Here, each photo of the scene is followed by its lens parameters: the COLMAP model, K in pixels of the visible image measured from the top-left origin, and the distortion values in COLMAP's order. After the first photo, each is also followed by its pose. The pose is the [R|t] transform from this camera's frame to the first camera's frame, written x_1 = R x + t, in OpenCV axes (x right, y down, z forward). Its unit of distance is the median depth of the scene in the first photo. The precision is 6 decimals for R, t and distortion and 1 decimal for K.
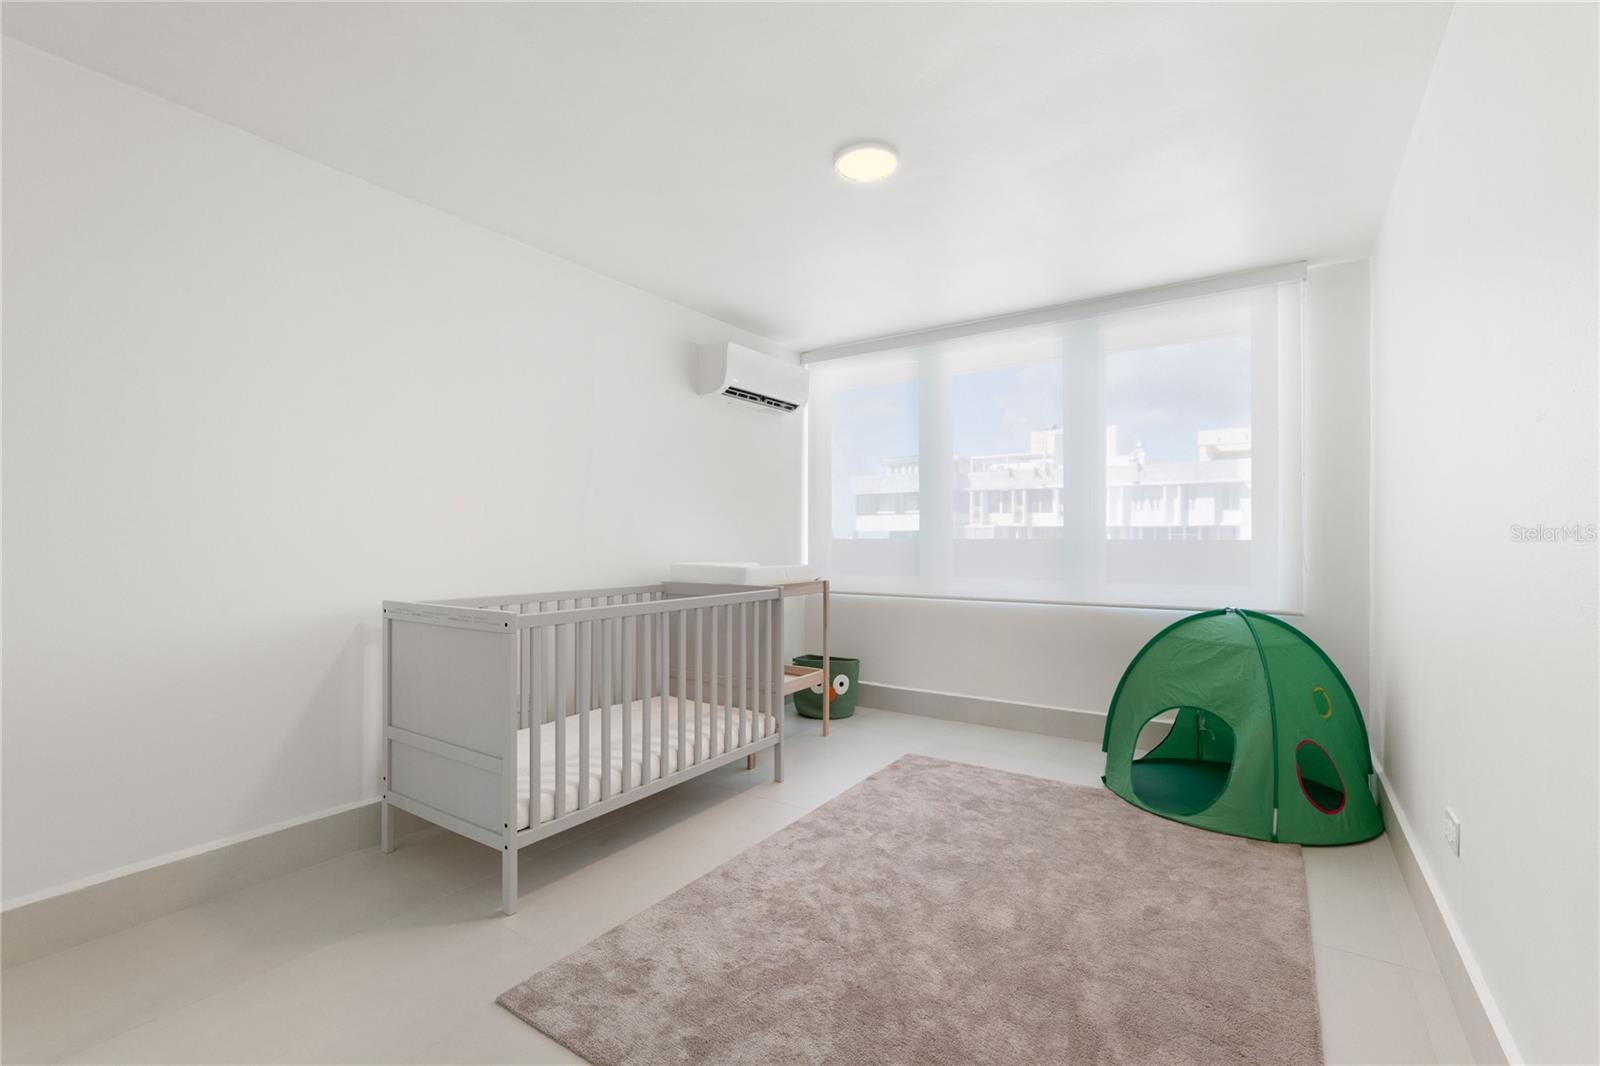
lens RADIAL K [[704.2, 0, 793.7], [0, 704.2, 534.4], [0, 0, 1]] dist [0.003179, 0.000533]
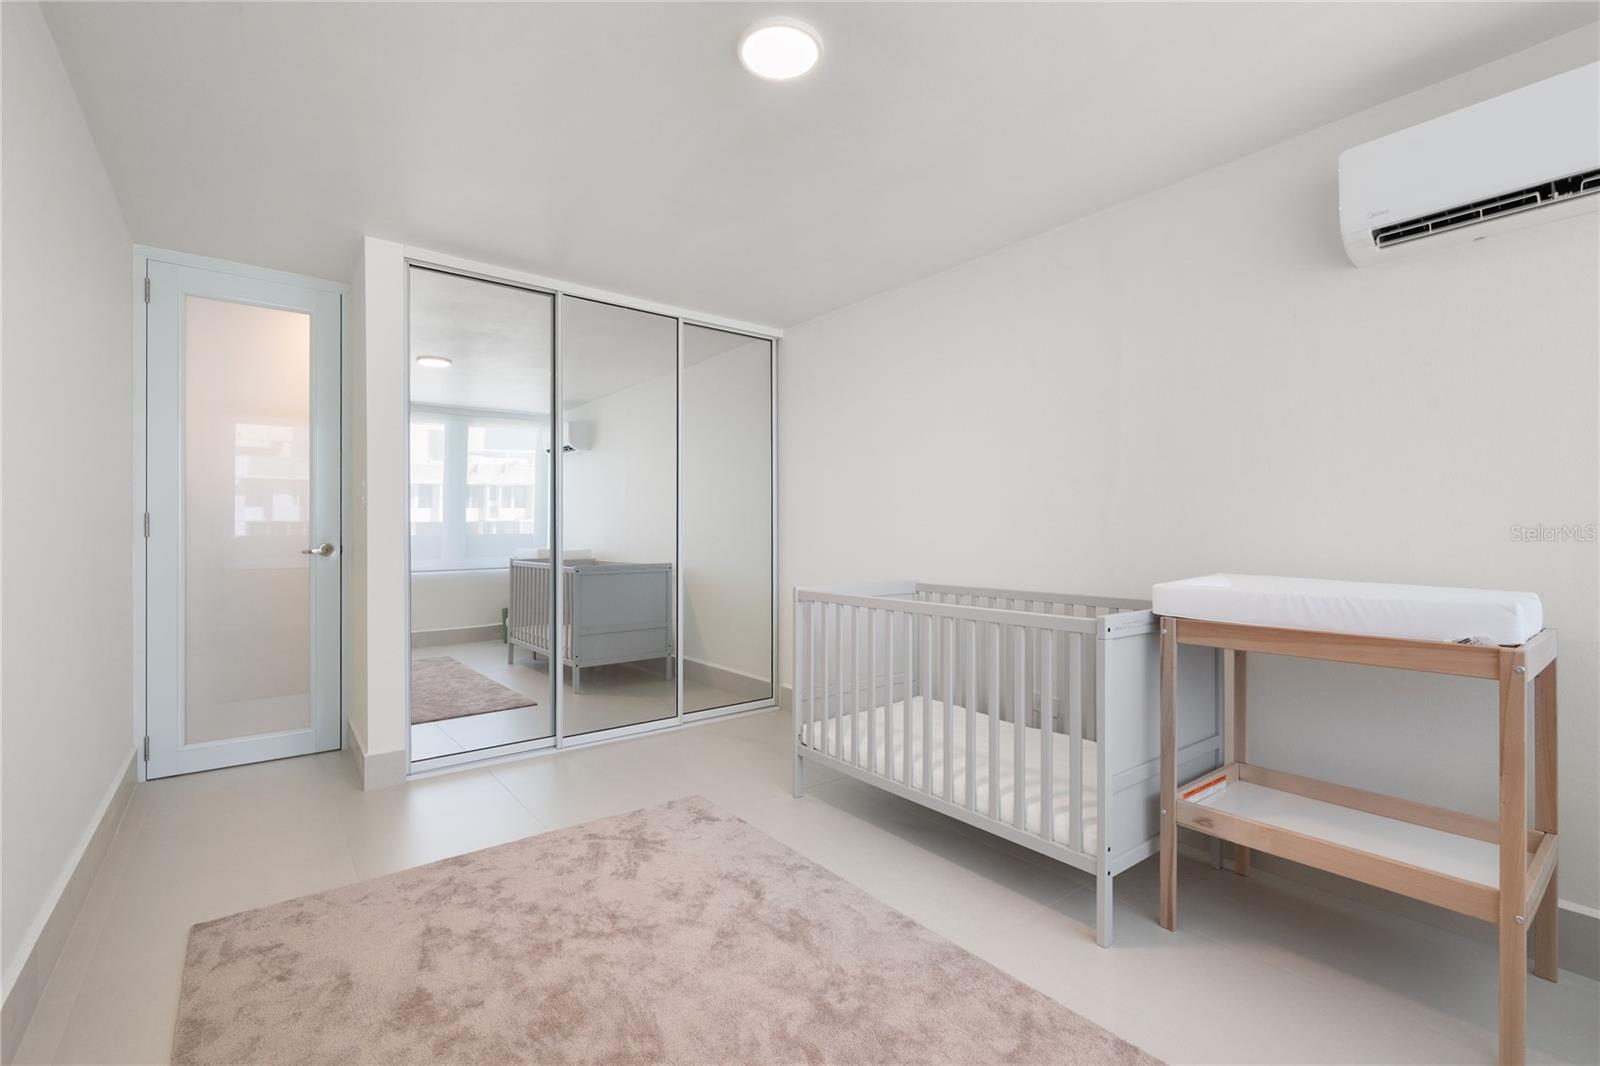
lens RADIAL K [[704.2, 0, 788.6], [0, 704.2, 530.0], [0, 0, 1]] dist [0.003179, 0.000533]
pose [[-0.314775, -0.008854, -0.949125, 0.694267], [0.002687, 0.999944, -0.010219, 0.007888], [0.949163, -0.005767, -0.314733, 1.032607]]
